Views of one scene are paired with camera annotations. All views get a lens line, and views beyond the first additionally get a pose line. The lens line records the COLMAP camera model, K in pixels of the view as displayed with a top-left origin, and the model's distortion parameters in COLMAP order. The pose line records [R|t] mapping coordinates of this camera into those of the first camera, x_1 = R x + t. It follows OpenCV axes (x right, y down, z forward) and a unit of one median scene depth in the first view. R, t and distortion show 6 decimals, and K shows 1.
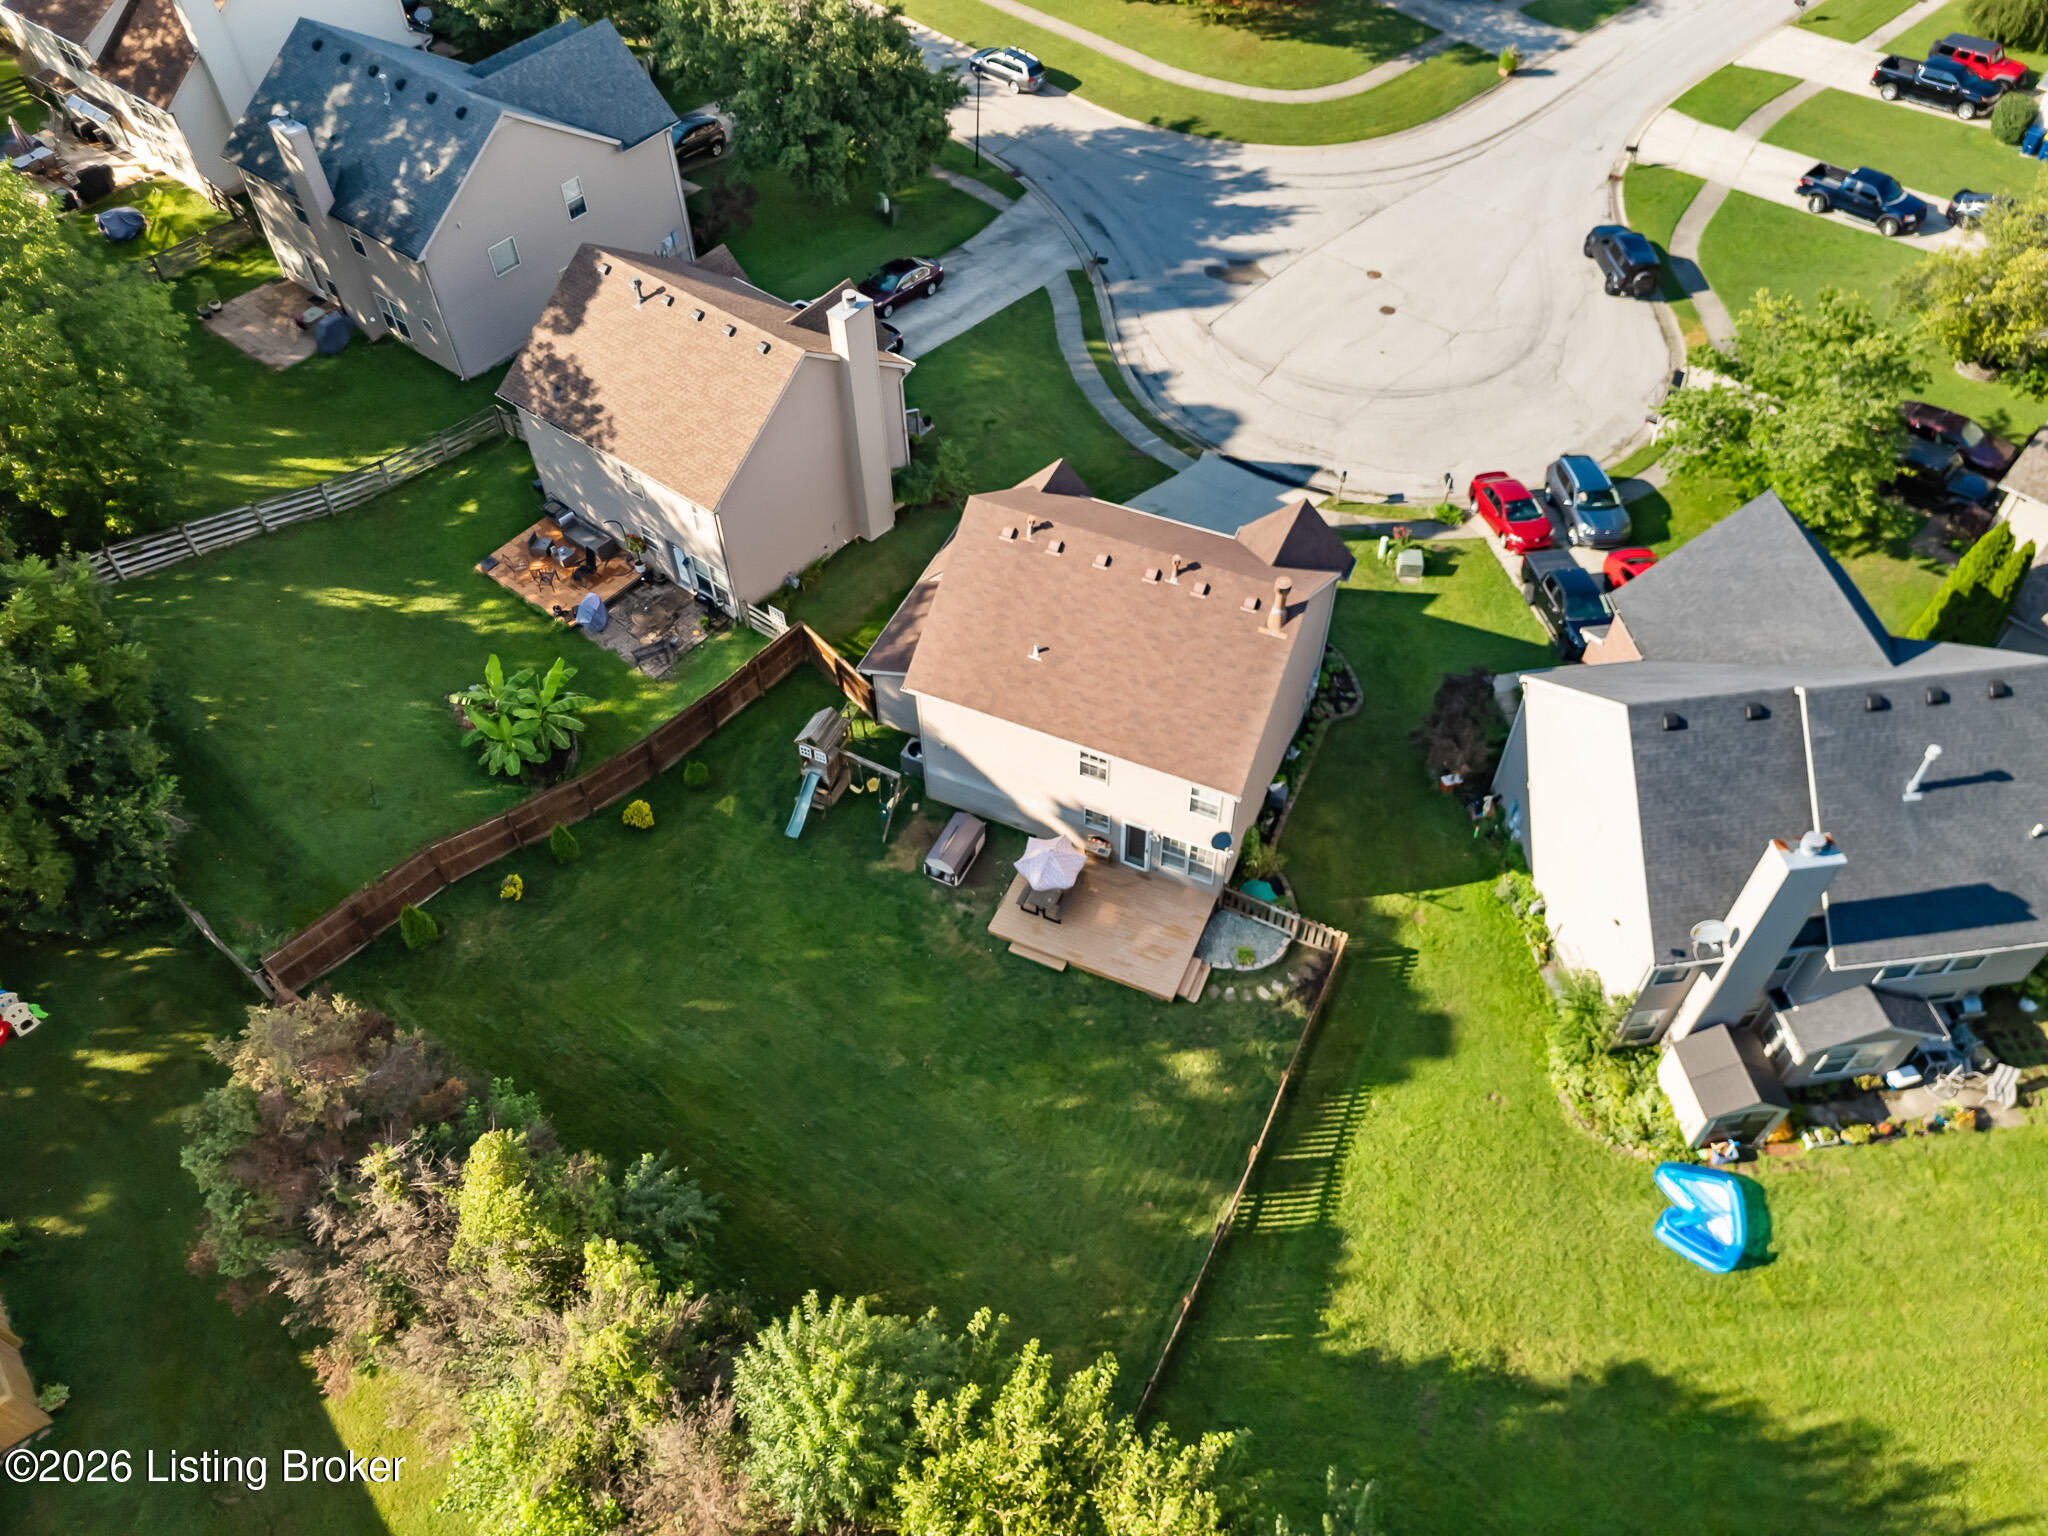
lens RADIAL K [[1522.6, 0, 1022.5], [0, 1522.6, 772.0], [0, 0, 1]] dist [0.050350, -0.043110]
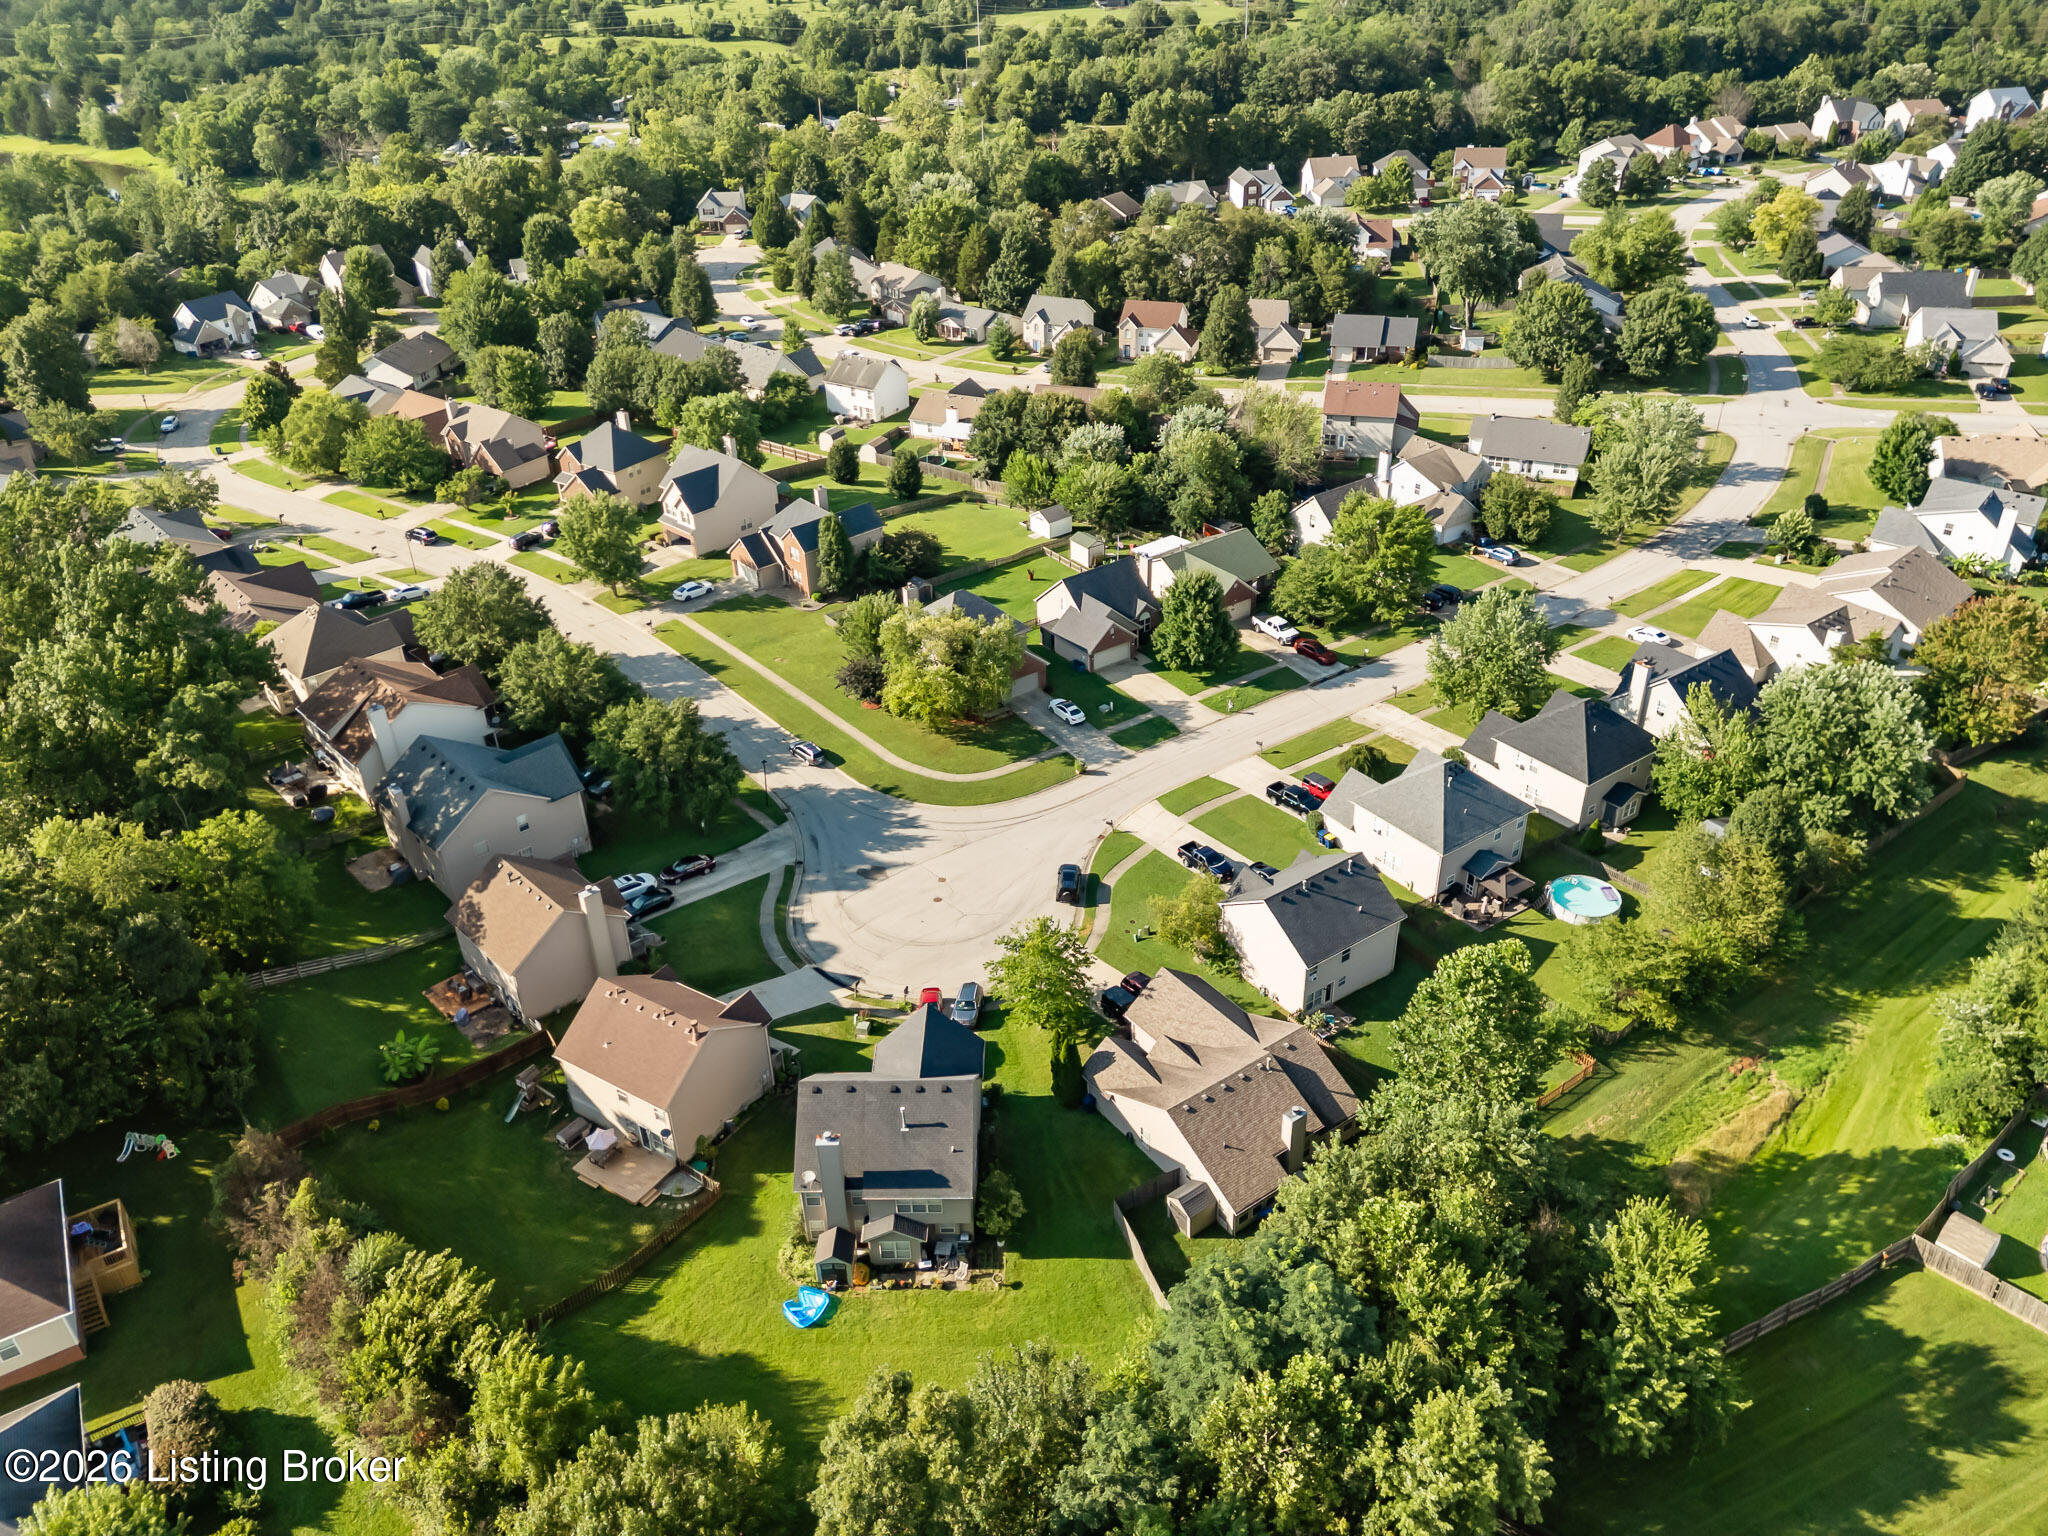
lens RADIAL K [[1522.6, 0, 1030.3], [0, 1522.6, 755.0], [0, 0, 1]] dist [0.050350, -0.043110]
pose [[0.989435, 0.065264, -0.129458, 0.720590], [-0.103288, 0.943937, -0.313551, 0.134031], [0.101737, 0.323610, 0.940705, -1.012389]]
